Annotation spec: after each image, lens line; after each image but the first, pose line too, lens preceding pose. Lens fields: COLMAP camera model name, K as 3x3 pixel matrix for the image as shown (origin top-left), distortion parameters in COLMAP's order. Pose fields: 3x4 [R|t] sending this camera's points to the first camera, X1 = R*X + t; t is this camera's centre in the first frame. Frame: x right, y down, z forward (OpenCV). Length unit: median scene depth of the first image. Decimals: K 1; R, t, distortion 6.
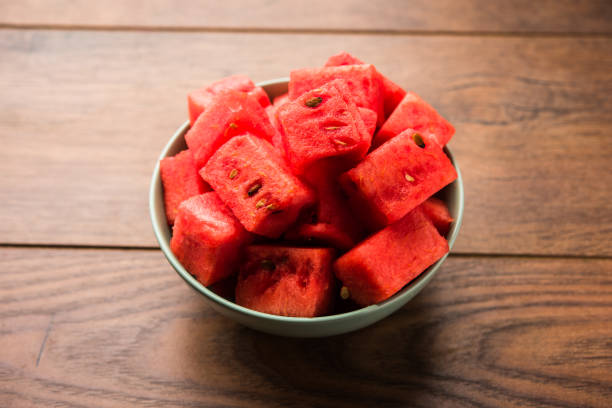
lens RADIAL K [[1051.4, 0, 306.0], [0, 1051.4, 204.0], [0, 0, 1]] dist [-0.022654, 0.413647]
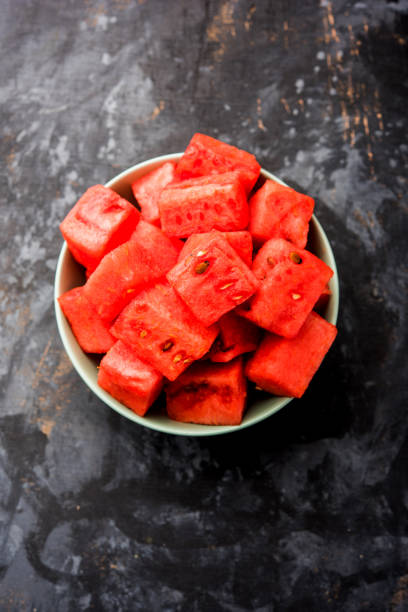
lens RADIAL K [[1051.4, 0, 204.0], [0, 1051.4, 306.0], [0, 0, 1]] dist [-0.022654, 0.413647]
pose [[0.959711, -0.276788, 0.048405, -0.052096], [0.218818, 0.844268, 0.489215, -0.570549], [-0.176276, -0.458913, 0.870819, 0.031660]]
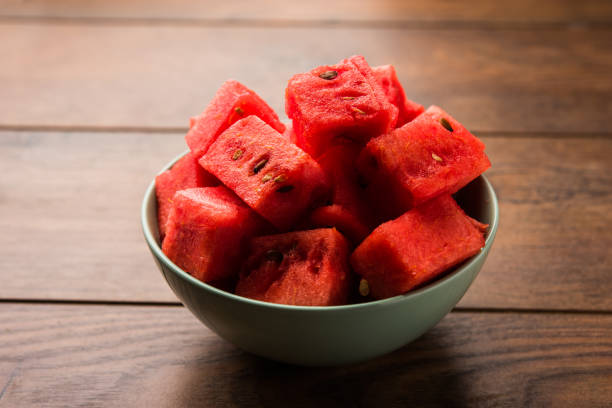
lens RADIAL K [[1078.5, 0, 306.0], [0, 1078.5, 204.0], [0, 0, 1]] dist [-0.023399, 0.286567]
pose [[0.999918, 0.006520, -0.011037, -0.000873], [-0.009756, 0.945554, -0.325320, 0.298317], [0.008314, 0.325401, 0.945540, 0.151734]]
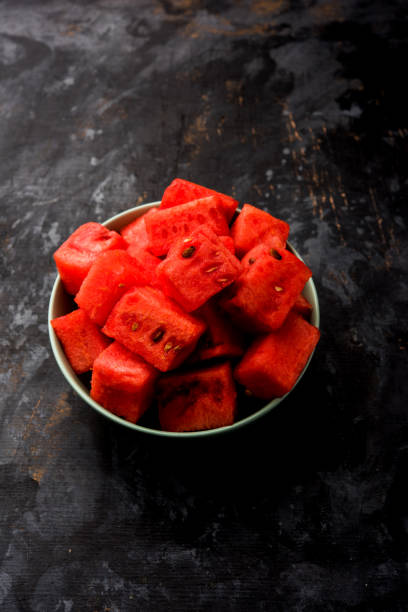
lens RADIAL K [[1051.4, 0, 204.0], [0, 1051.4, 306.0], [0, 0, 1]] dist [-0.022654, 0.413647]
pose [[0.945248, -0.278982, 0.169340, -0.182542], [0.250804, 0.952987, 0.170040, -0.222985], [-0.208817, -0.118259, 0.970778, -0.135509]]
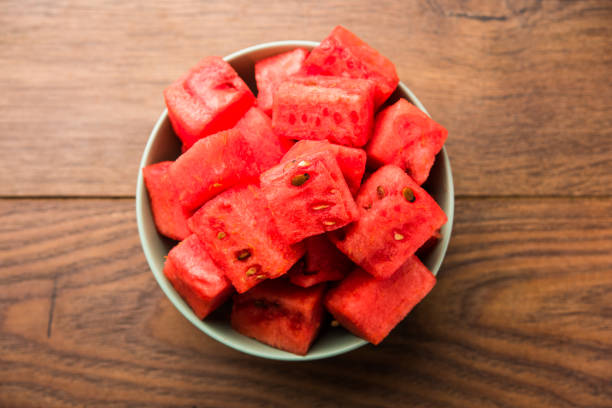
lens RADIAL K [[1051.4, 0, 306.0], [0, 1051.4, 204.0], [0, 0, 1]] dist [-0.022654, 0.413647]
pose [[0.999436, -0.033541, 0.001508, 0.009973], [0.027672, 0.848326, 0.528751, -0.561591], [-0.019014, -0.528411, 0.848776, 0.168932]]
